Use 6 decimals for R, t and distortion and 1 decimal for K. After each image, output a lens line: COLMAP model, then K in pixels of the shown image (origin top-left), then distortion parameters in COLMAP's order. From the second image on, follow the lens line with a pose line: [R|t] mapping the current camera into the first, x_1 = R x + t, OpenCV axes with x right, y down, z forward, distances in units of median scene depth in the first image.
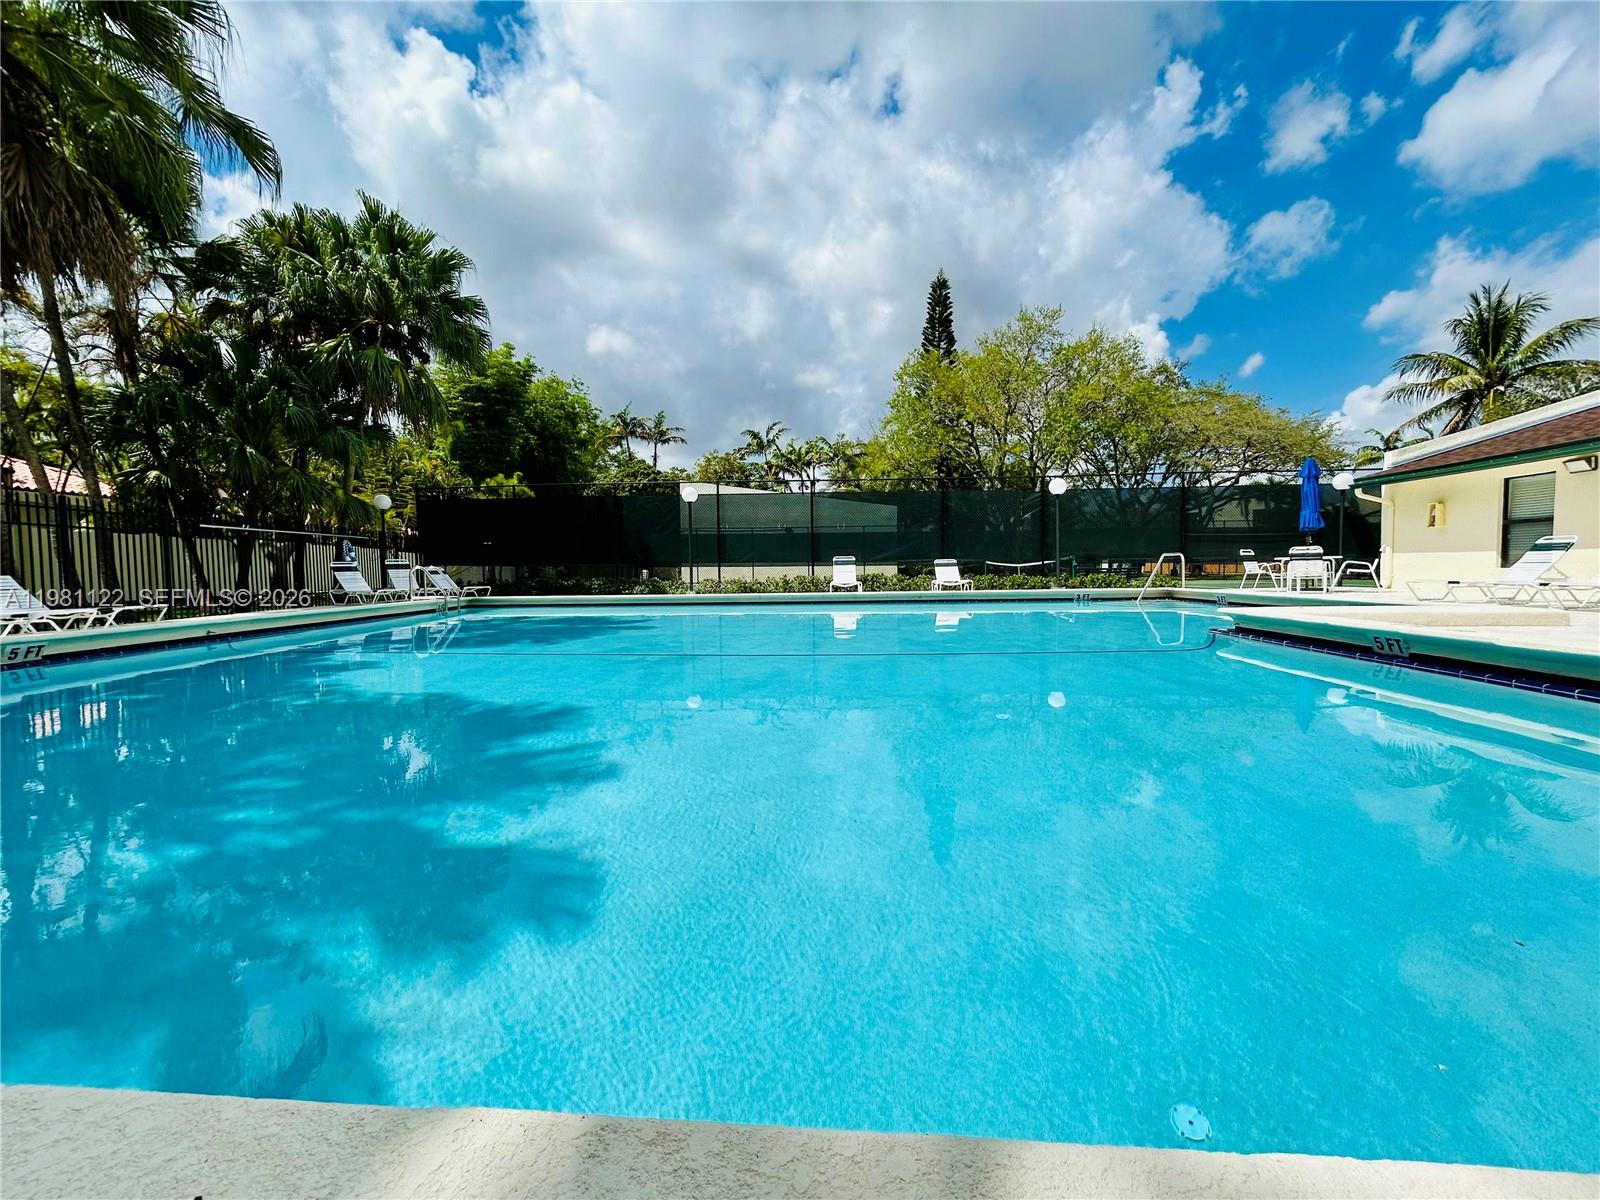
lens RADIAL K [[651.5, 0, 799.8], [0, 651.5, 592.1], [0, 0, 1]] dist [-0.000958, 0.001192]
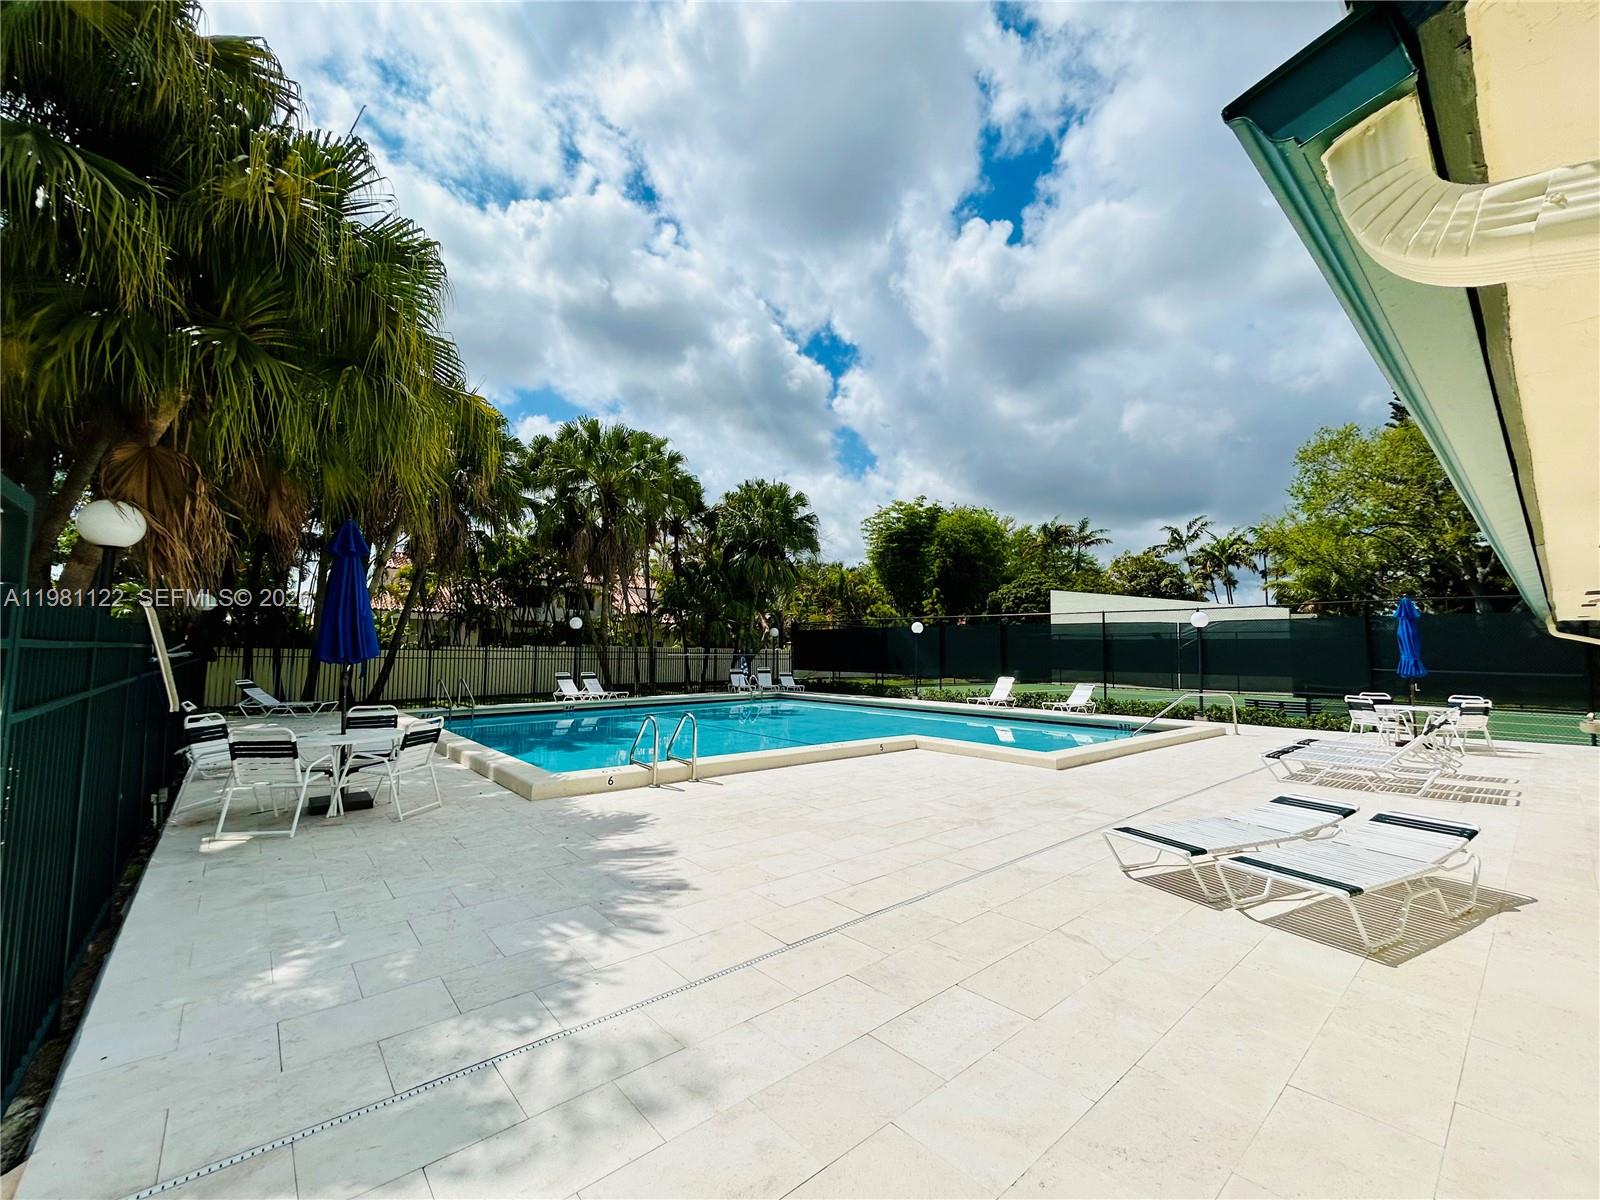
lens RADIAL K [[651.5, 0, 813.8], [0, 651.5, 588.4], [0, 0, 1]] dist [-0.000958, 0.001192]
pose [[0.713994, -0.046560, -0.698602, 0.224385], [-0.045145, 0.992649, -0.112297, -0.021395], [0.698695, 0.111718, 0.706643, -0.060577]]
